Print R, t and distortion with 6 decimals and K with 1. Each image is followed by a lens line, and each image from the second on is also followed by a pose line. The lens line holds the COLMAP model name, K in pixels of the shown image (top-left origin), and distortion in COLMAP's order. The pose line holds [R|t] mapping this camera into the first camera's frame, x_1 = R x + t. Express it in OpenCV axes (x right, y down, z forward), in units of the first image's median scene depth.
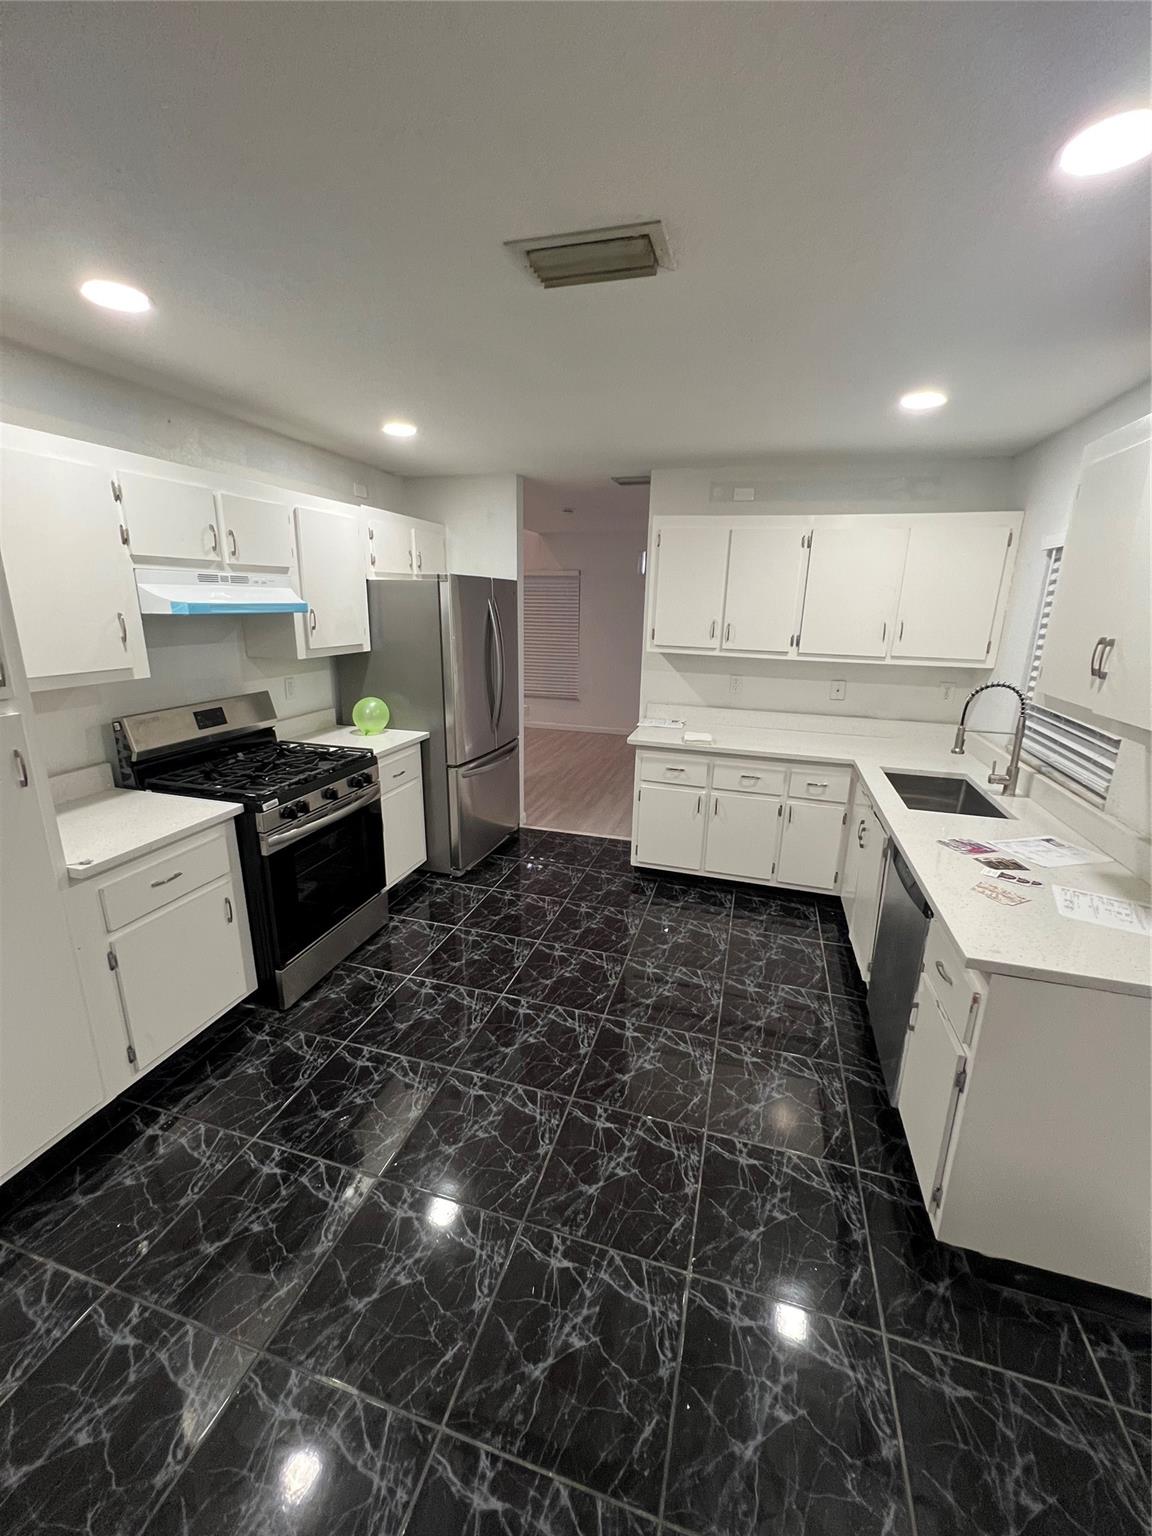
lens RADIAL K [[629.6, 0, 581.6], [0, 629.6, 752.5], [0, 0, 1]] dist [0.023311, -0.000540]
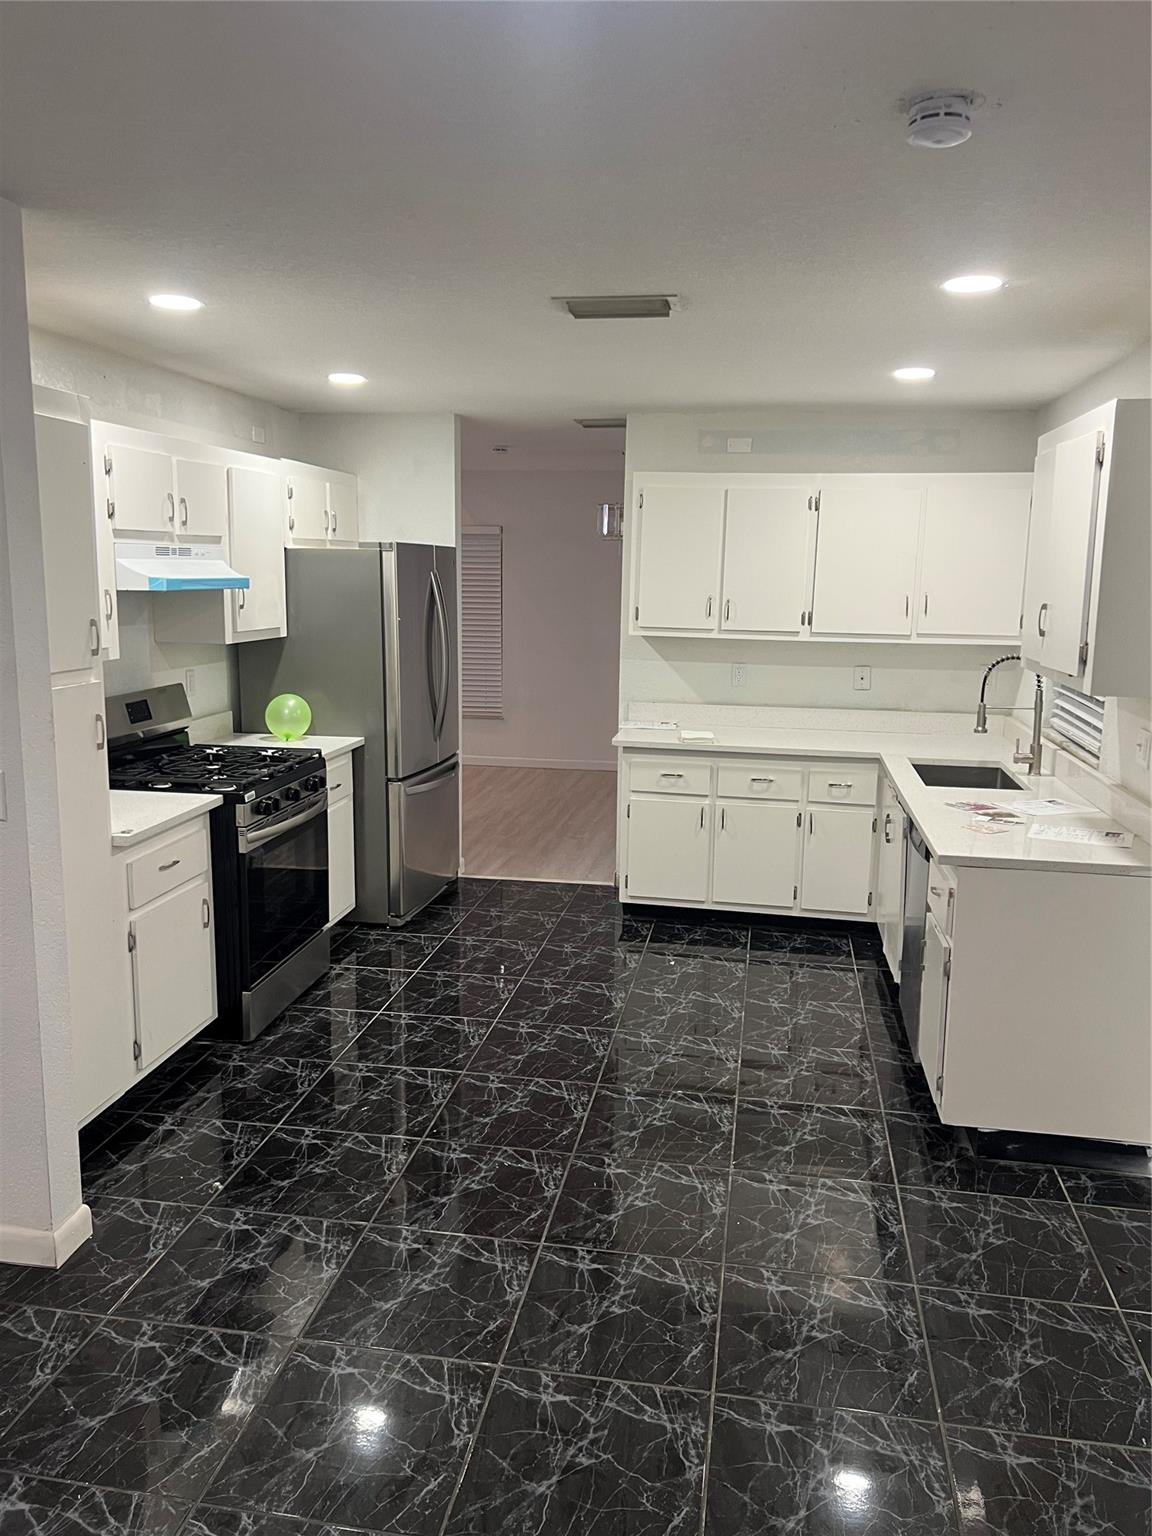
lens RADIAL K [[1125.2, 0, 576.0], [0, 1125.2, 768.0], [0, 0, 1]] dist [0.046511, -0.063025]
pose [[0.993845, -0.026546, 0.107550, -0.133990], [0.033582, 0.997375, -0.064152, 0.108848], [-0.105564, 0.067369, 0.992128, -0.443597]]
